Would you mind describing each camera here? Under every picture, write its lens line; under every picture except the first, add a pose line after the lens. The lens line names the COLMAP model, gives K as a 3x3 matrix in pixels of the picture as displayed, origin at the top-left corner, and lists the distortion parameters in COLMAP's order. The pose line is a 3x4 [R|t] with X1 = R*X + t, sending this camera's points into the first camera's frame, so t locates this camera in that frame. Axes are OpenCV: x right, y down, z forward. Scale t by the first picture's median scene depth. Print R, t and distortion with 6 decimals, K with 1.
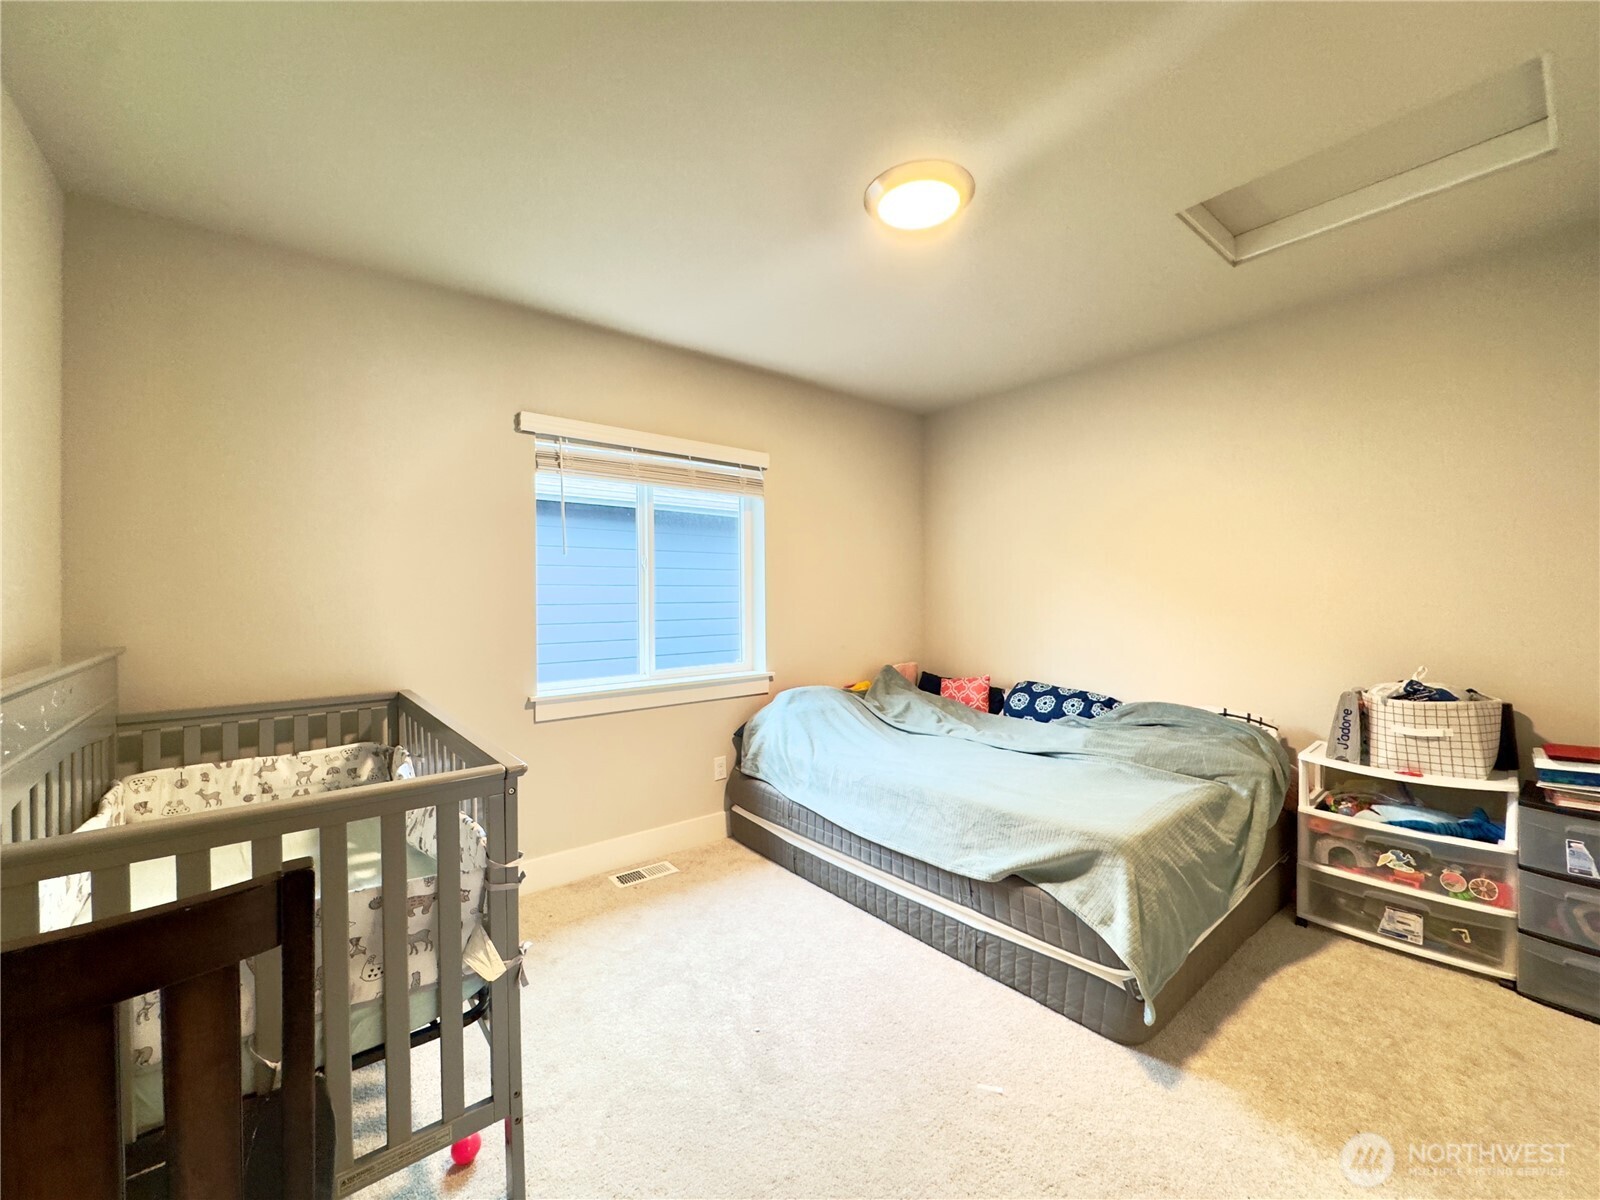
lens RADIAL K [[637.4, 0, 797.5], [0, 637.4, 596.8], [0, 0, 1]] dist [-0.000622, -0.000594]
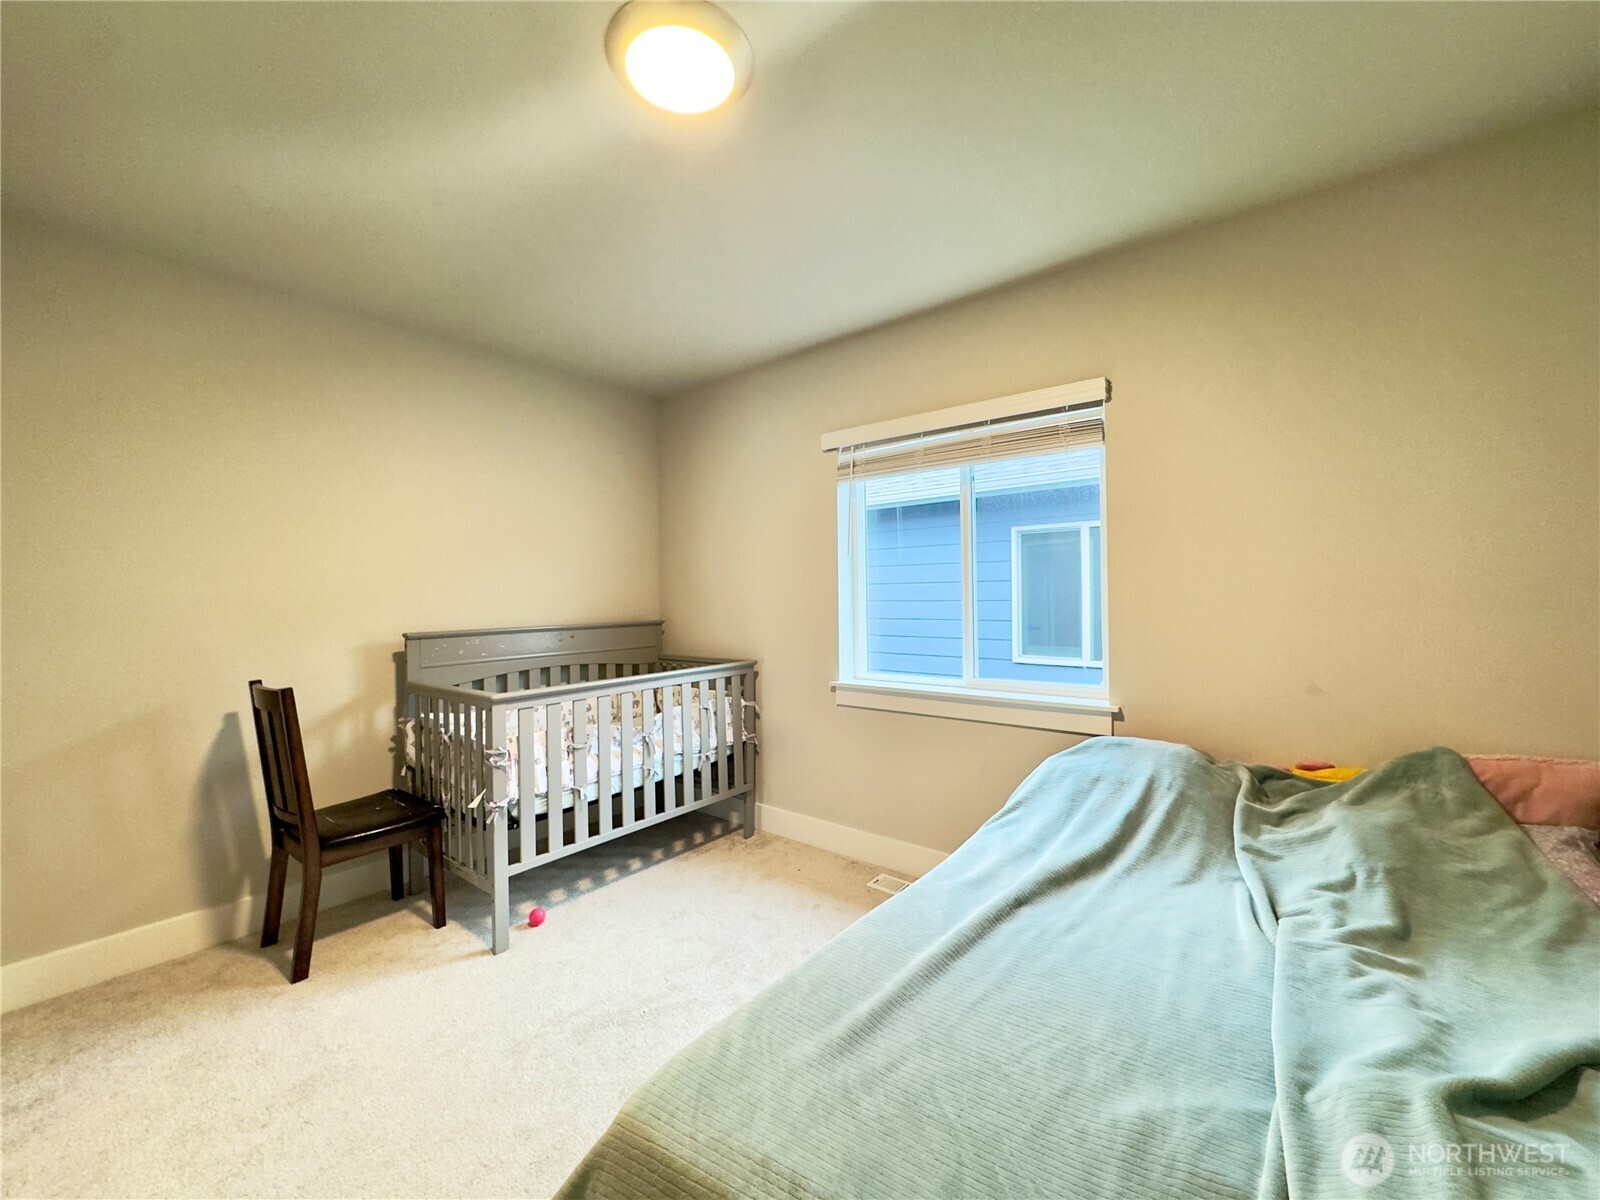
lens RADIAL K [[637.4, 0, 797.5], [0, 637.4, 596.8], [0, 0, 1]] dist [-0.000622, -0.000594]
pose [[0.220793, 0.010609, -0.975263, 0.572577], [0.013835, 0.999806, 0.014008, -0.010356], [0.975222, -0.016586, 0.220604, 0.578528]]
